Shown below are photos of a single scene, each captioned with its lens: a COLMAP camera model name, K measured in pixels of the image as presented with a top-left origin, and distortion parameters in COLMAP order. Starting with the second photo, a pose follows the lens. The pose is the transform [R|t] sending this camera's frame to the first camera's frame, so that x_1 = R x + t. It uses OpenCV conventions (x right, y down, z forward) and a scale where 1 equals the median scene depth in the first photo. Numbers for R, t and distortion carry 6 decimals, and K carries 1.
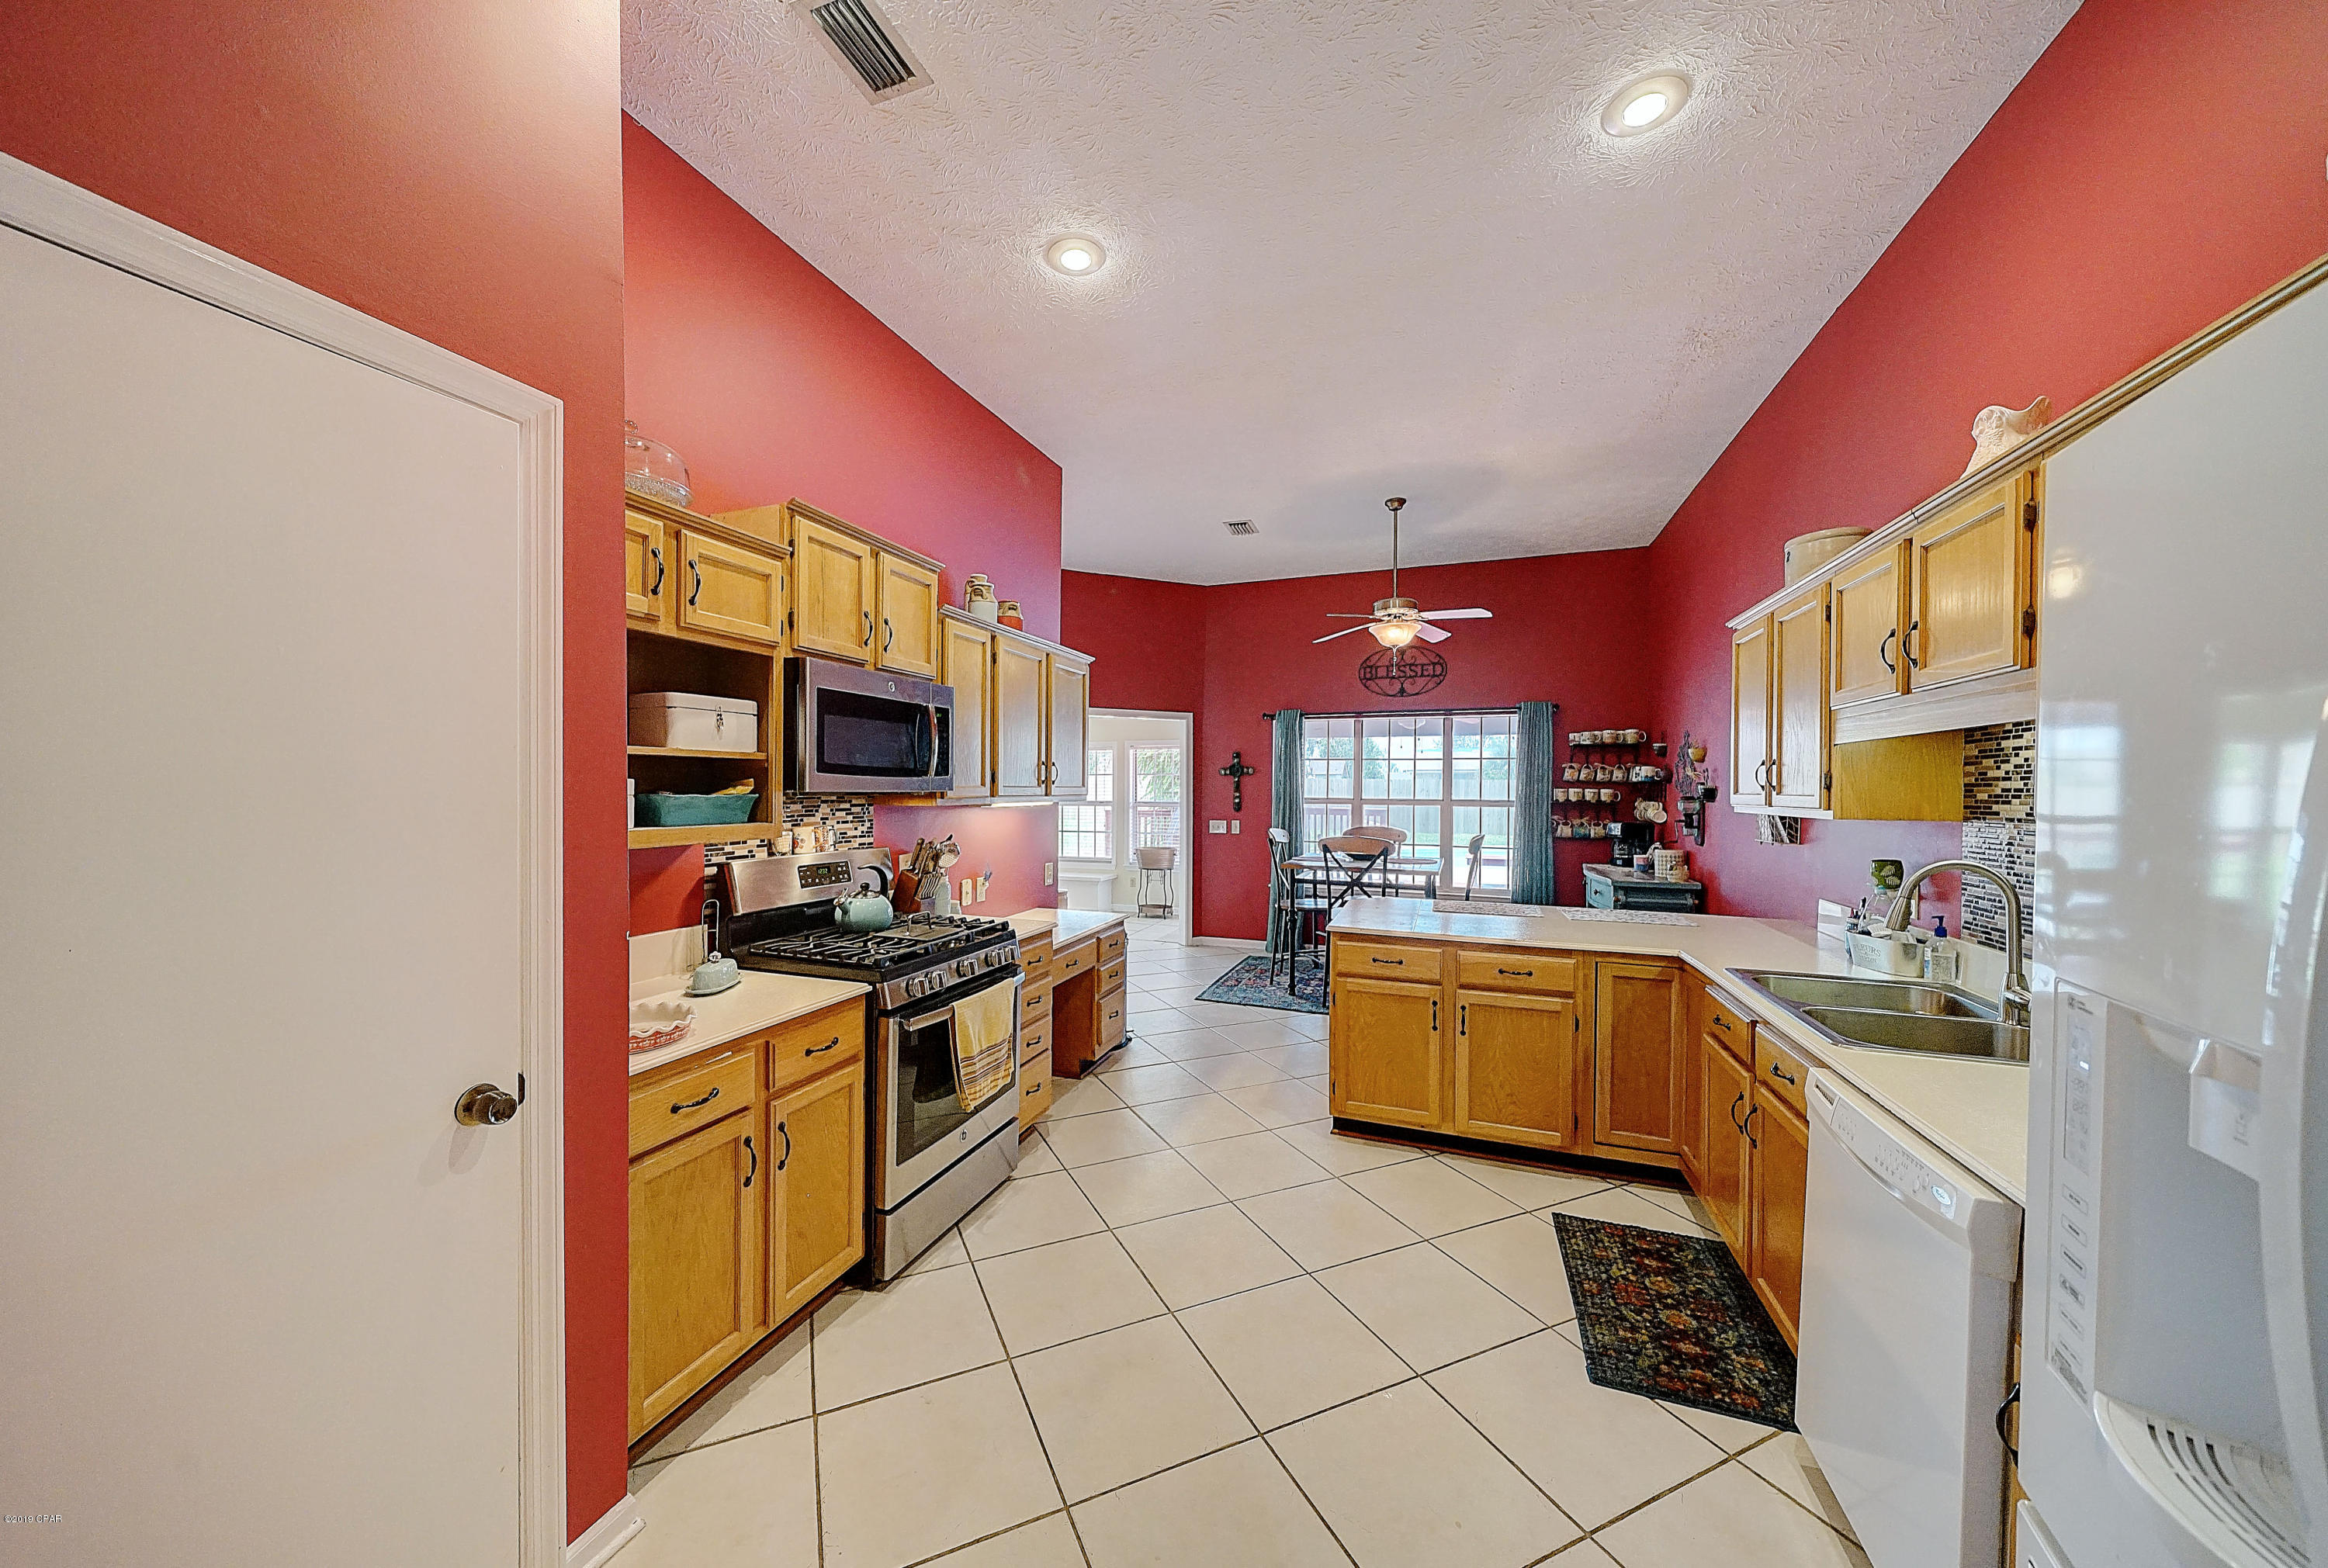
lens RADIAL K [[796.5, 0, 1153.6], [0, 796.5, 793.9], [0, 0, 1]] dist [0.006033, -0.001024]
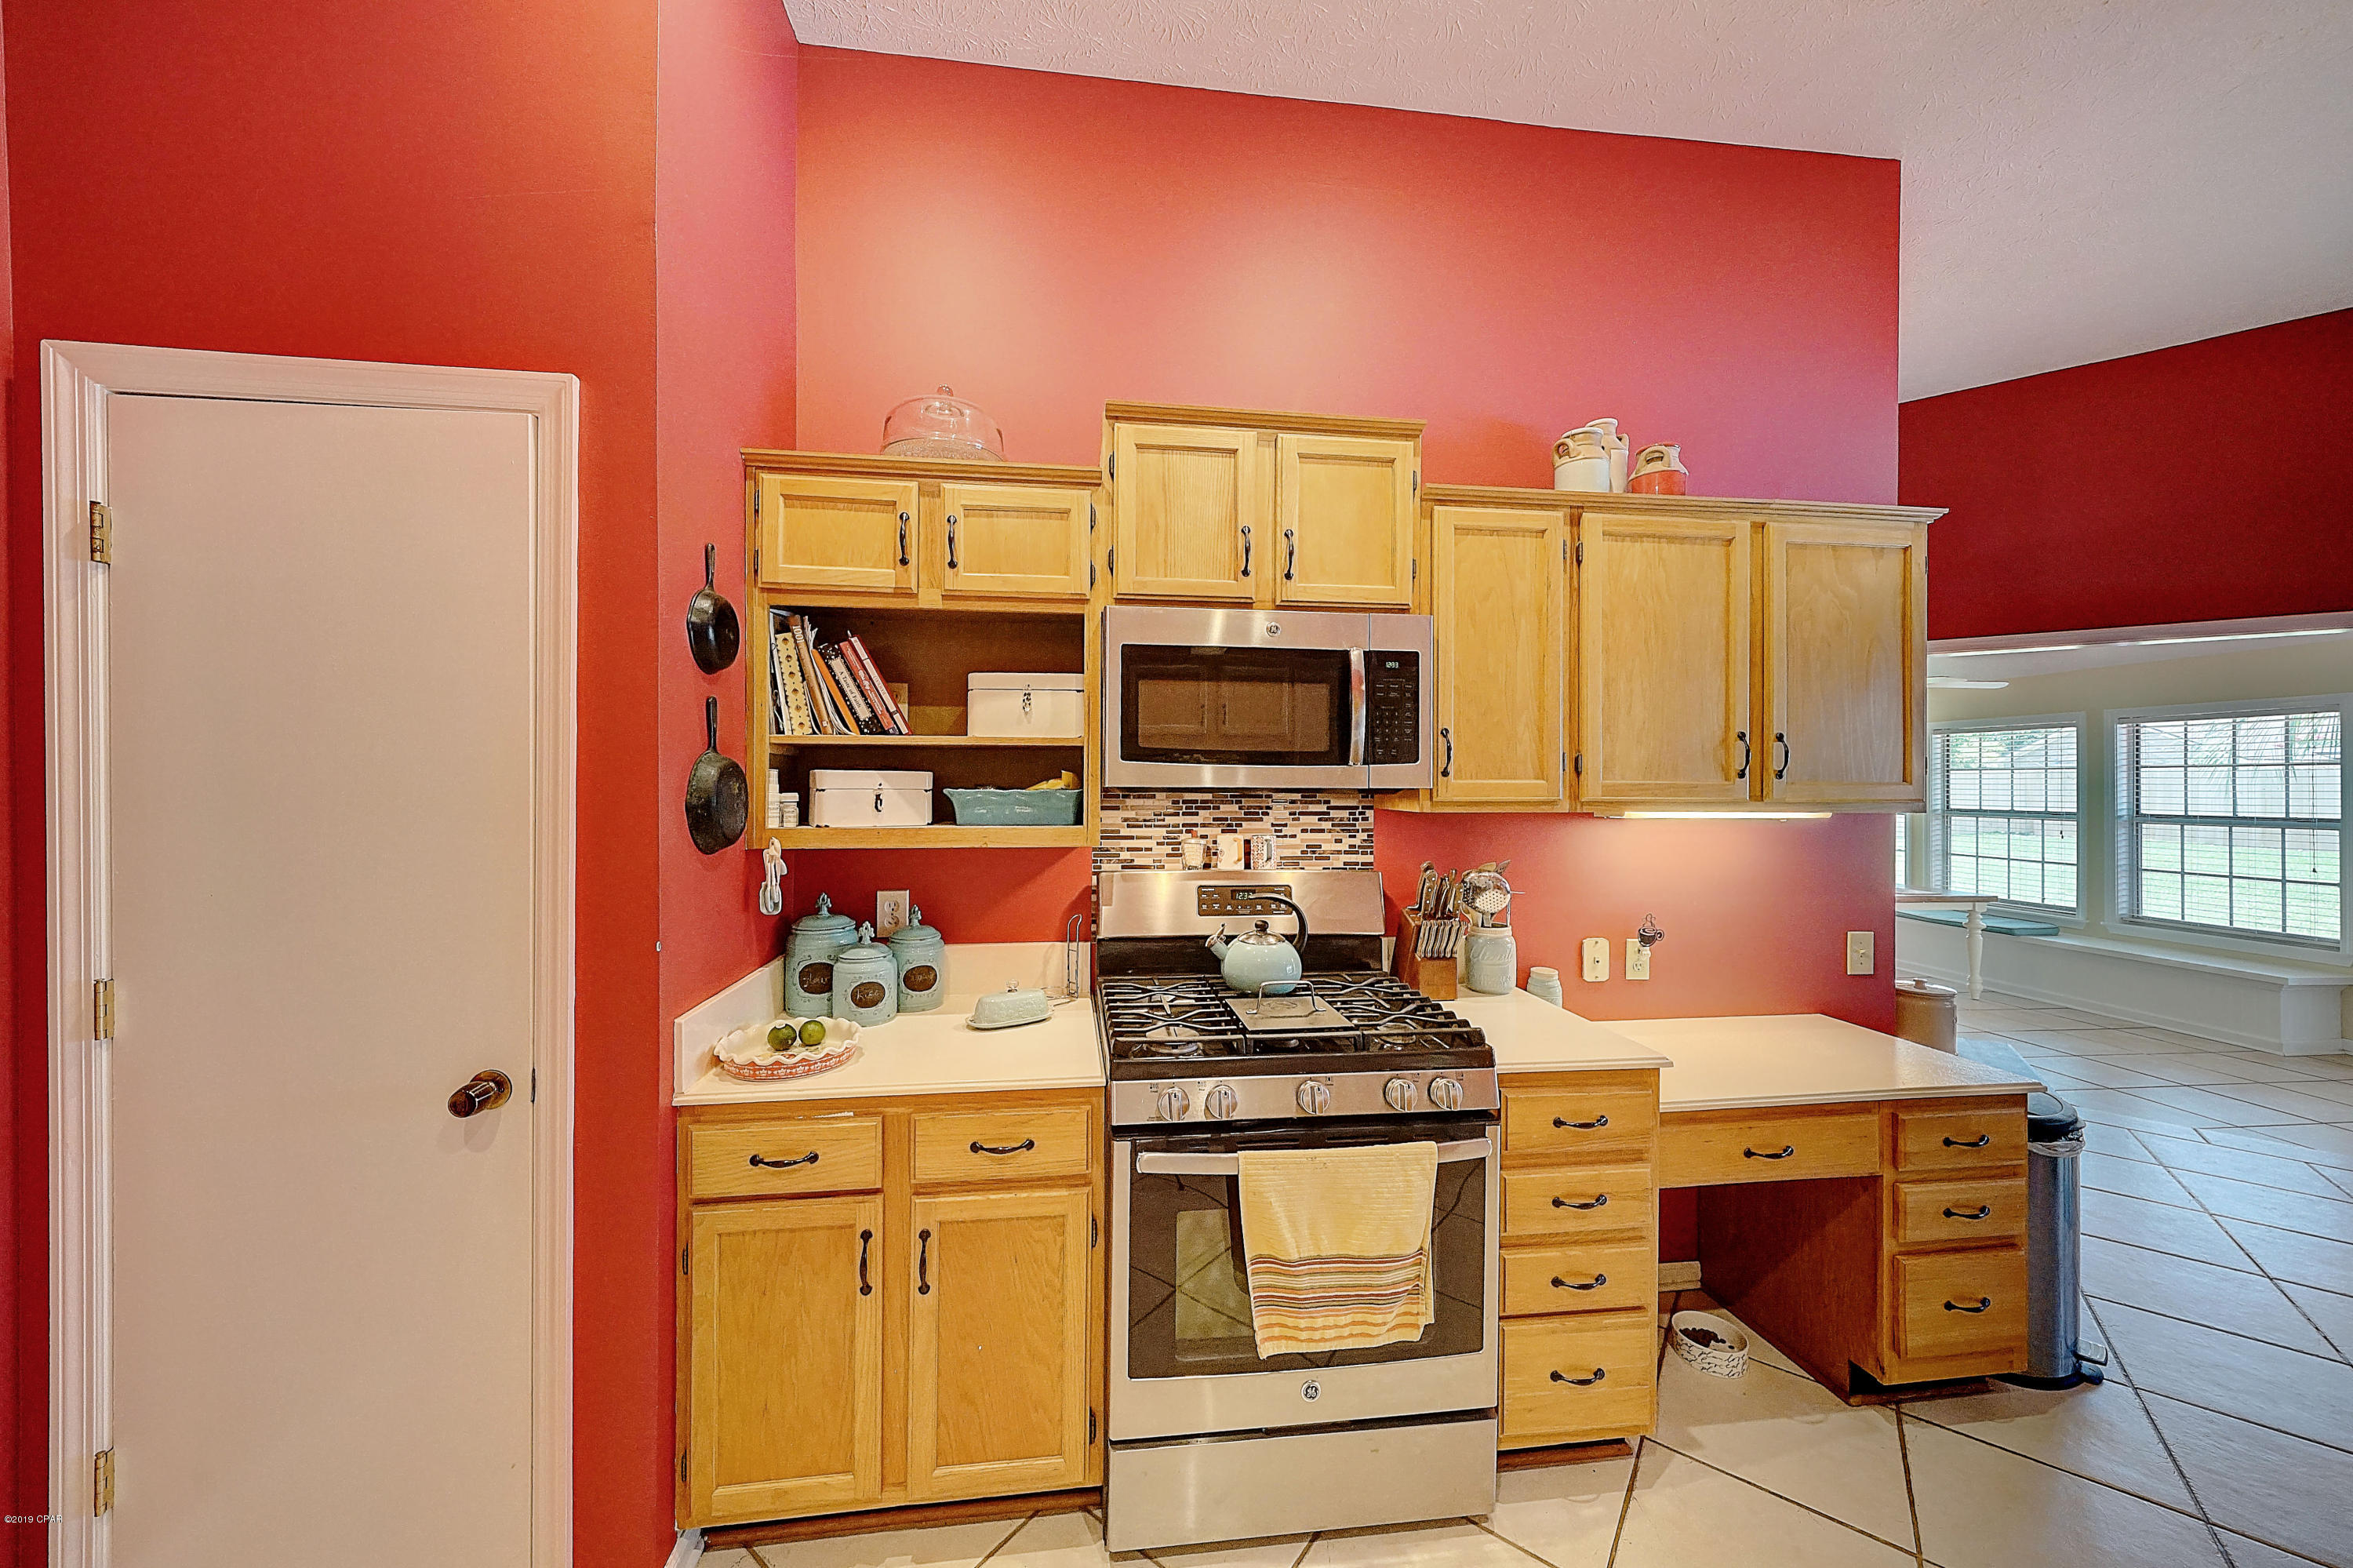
lens RADIAL K [[805.1, 0, 1179.7], [0, 805.1, 780.5], [0, 0, 1]] dist [0.006033, -0.001024]
pose [[0.458593, -0.007231, -0.888617, 0.233301], [-0.010200, 0.999858, -0.013400, 0.000626], [0.888588, 0.015210, 0.458455, 0.638328]]
